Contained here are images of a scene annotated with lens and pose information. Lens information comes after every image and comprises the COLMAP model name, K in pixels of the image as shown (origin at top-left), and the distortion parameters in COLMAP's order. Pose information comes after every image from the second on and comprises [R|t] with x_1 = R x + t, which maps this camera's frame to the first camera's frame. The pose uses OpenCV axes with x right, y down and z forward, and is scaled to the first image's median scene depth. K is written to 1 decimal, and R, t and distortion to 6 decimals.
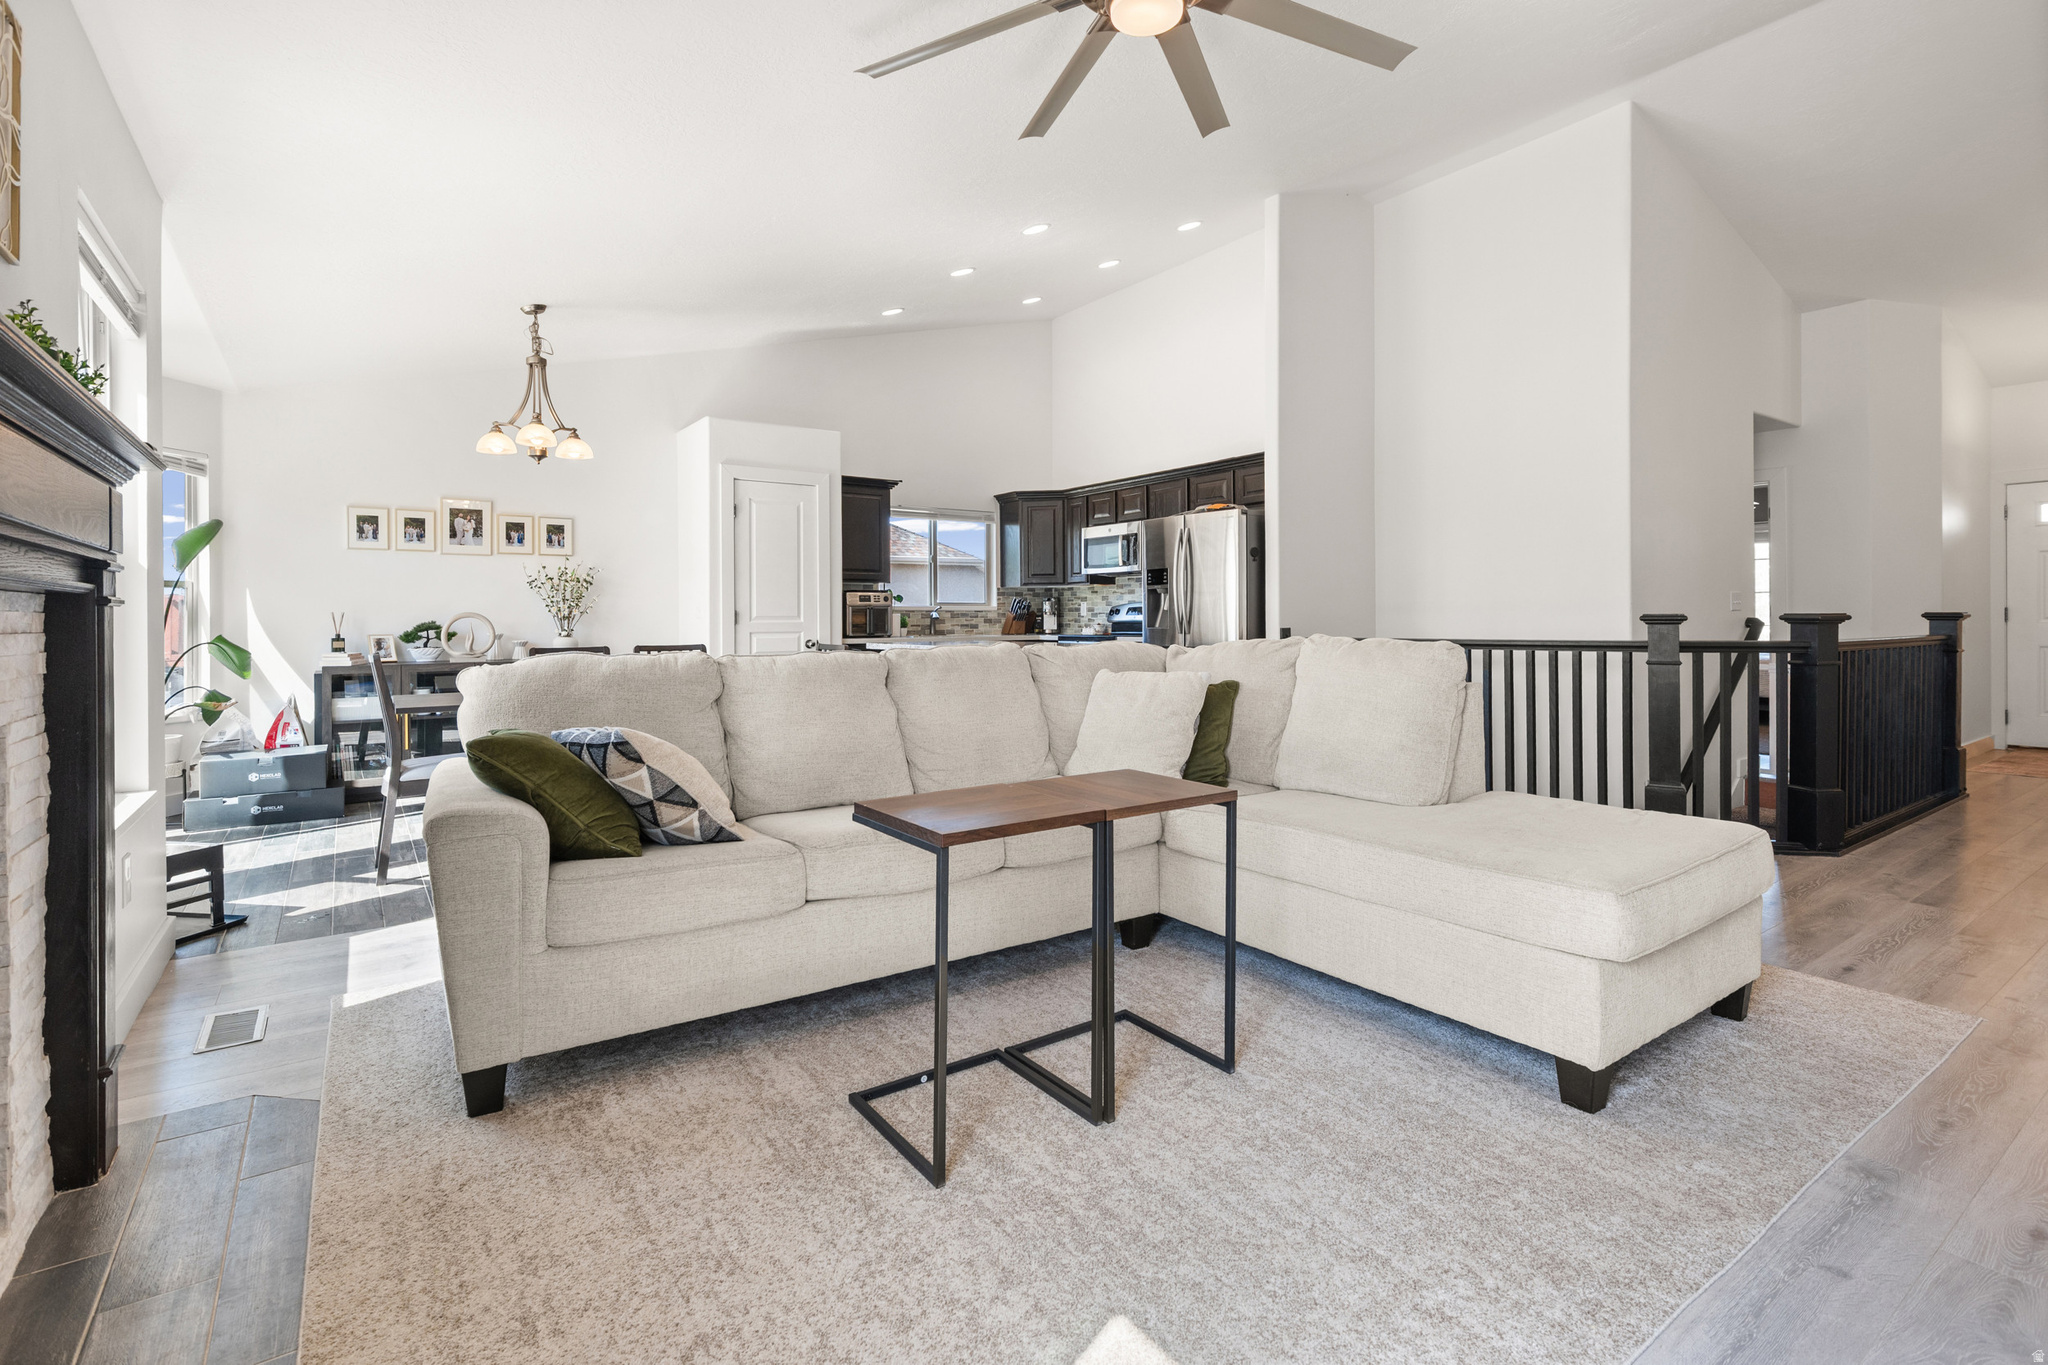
lens RADIAL K [[939.6, 0, 1005.9], [0, 939.6, 618.0], [0, 0, 1]] dist [0.003488, 0.000012]
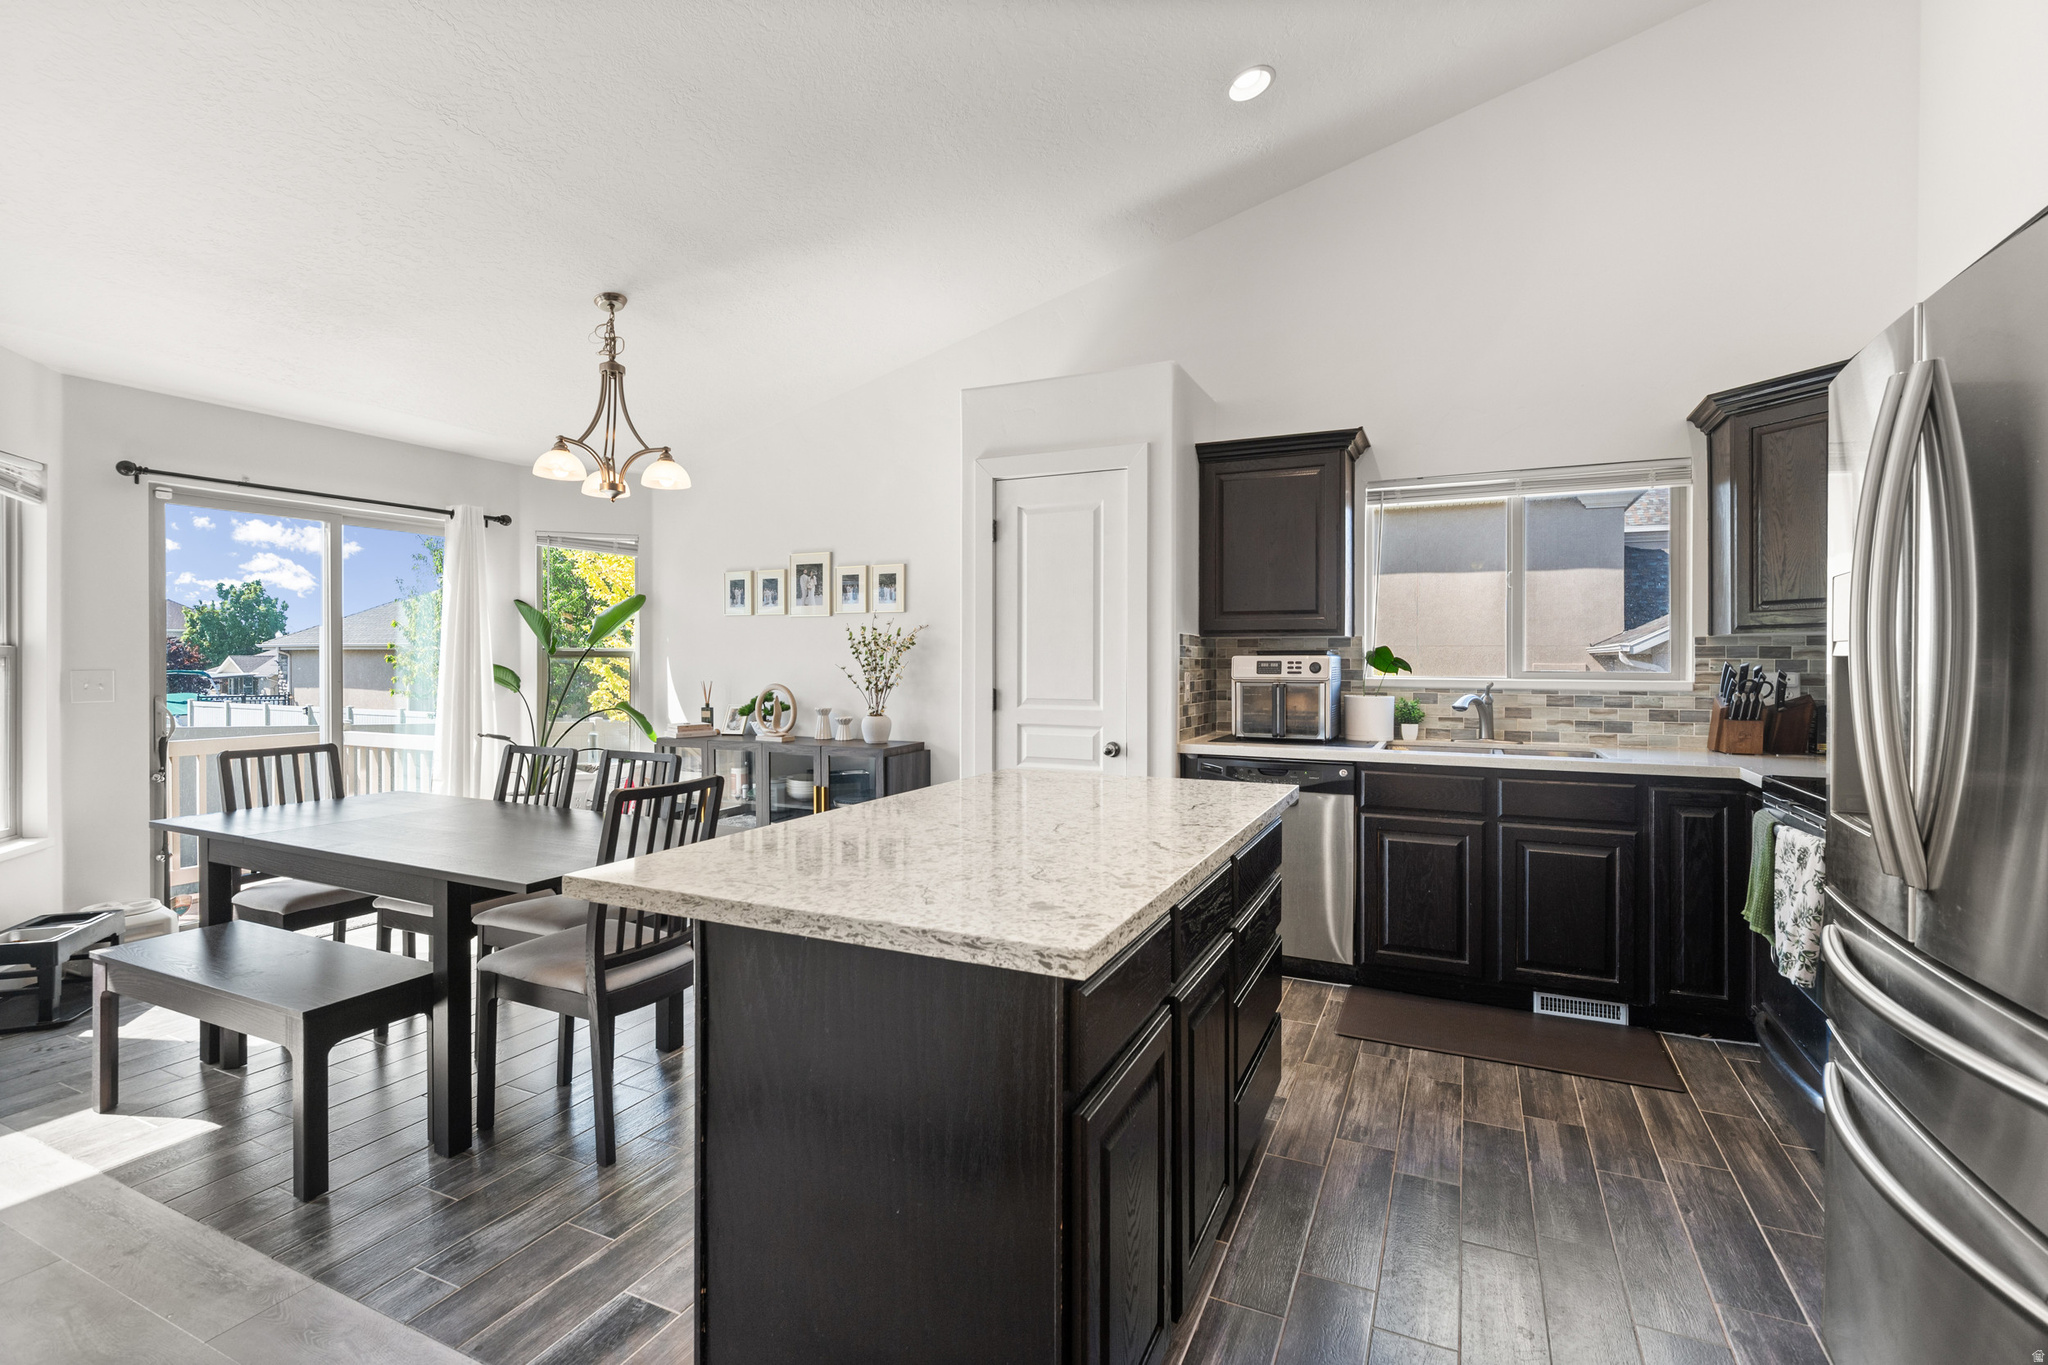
lens RADIAL K [[939.6, 0, 1024.0], [0, 939.6, 674.7], [0, 0, 1]] dist [0.003488, 0.000012]
pose [[0.506483, 0.019463, -0.862030, 0.264751], [-0.003393, 0.999782, 0.020579, -0.030677], [0.862243, -0.007498, 0.506439, 0.697722]]
